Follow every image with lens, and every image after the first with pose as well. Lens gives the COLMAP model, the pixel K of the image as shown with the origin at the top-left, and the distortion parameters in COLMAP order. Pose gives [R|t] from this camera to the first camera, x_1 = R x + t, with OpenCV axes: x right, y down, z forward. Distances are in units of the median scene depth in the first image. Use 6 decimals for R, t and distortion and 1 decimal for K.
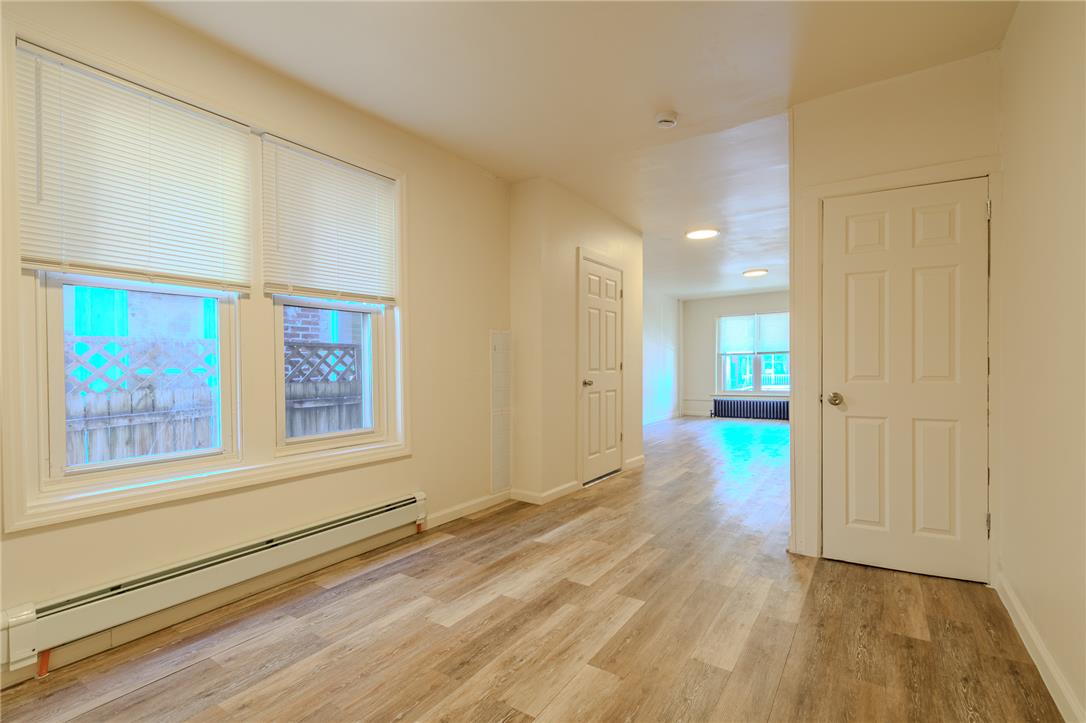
lens RADIAL K [[501.4, 0, 540.4], [0, 501.4, 366.2], [0, 0, 1]] dist [0.004931, -0.002362]
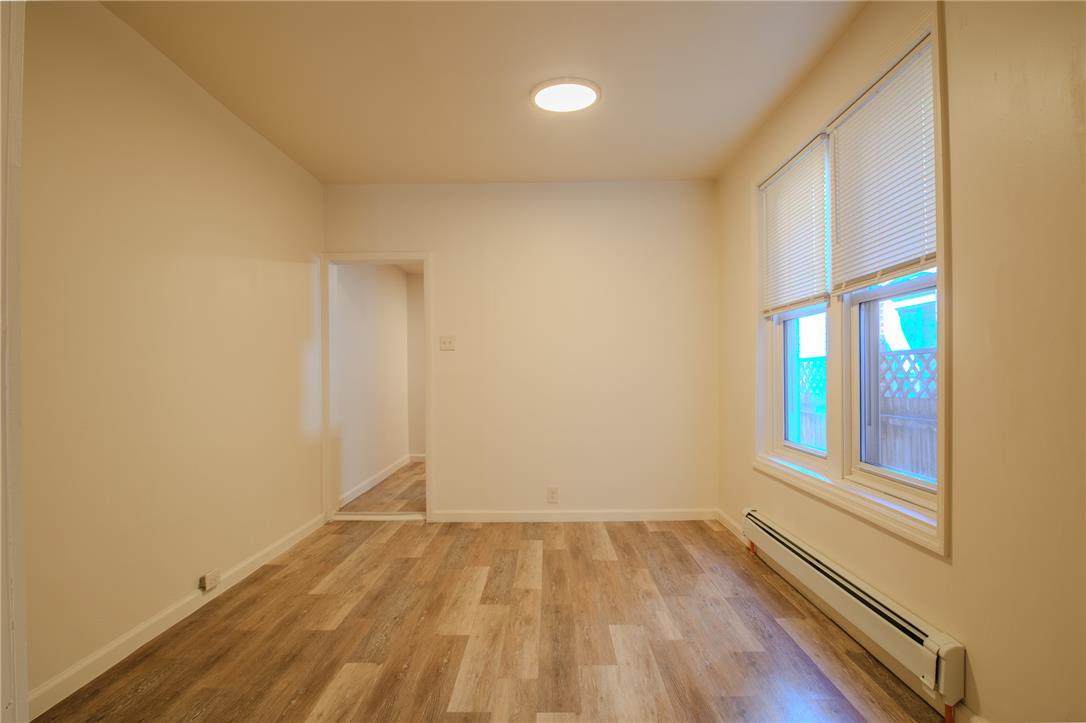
lens RADIAL K [[574.9, 0, 546.3], [0, 574.9, 368.2], [0, 0, 1]] dist [-0.005968, -0.000945]
pose [[-0.831087, 0.013663, -0.555975, 0.569283], [0.016789, 0.999859, -0.000525, -0.026849], [0.555890, -0.009771, -0.831199, 1.853004]]
